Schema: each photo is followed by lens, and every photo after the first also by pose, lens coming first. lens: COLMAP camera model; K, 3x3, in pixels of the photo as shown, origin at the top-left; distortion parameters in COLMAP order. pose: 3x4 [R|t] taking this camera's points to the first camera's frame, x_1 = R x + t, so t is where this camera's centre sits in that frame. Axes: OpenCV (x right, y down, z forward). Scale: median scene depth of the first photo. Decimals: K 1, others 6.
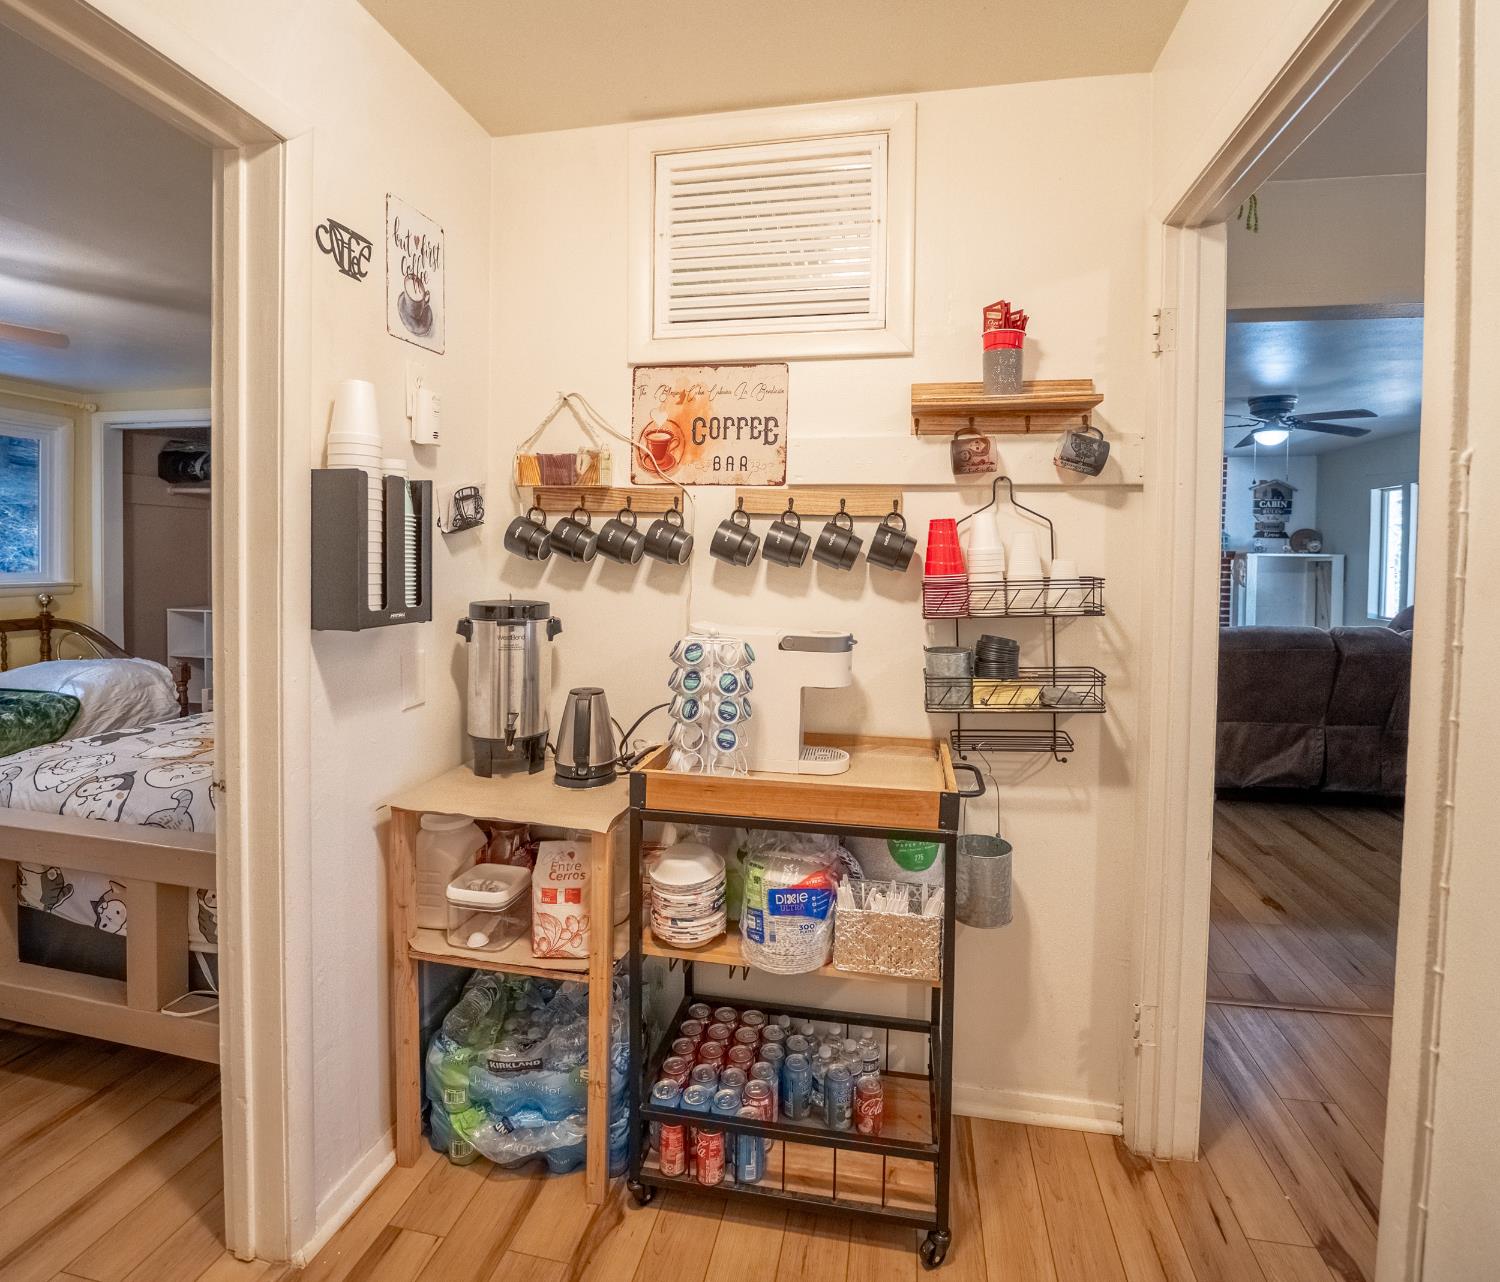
lens RADIAL K [[730.9, 0, 771.0], [0, 730.9, 565.9], [0, 0, 1]] dist [-0.023436, -0.000605]
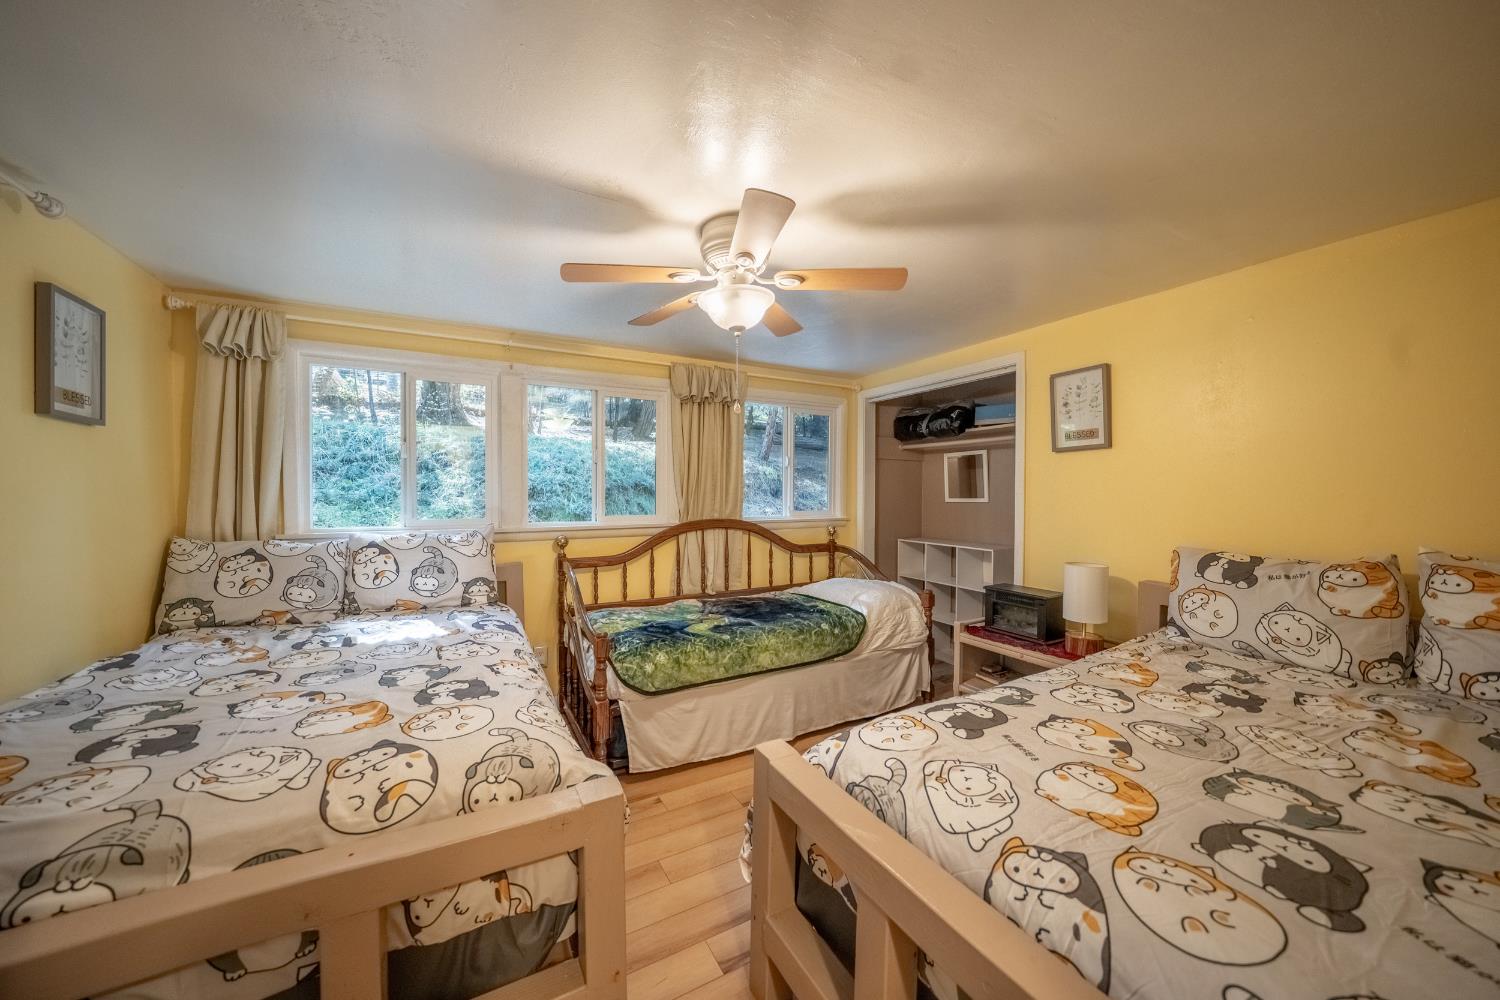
lens RADIAL K [[523.3, 0, 747.4], [0, 523.3, 497.3], [0, 0, 1]] dist [-0.002790, -0.000050]
pose [[0.633278, -0.003770, -0.773915, -0.334393], [-0.007371, 0.999913, -0.010902, -0.004359], [0.773889, 0.012609, 0.633195, 0.228857]]
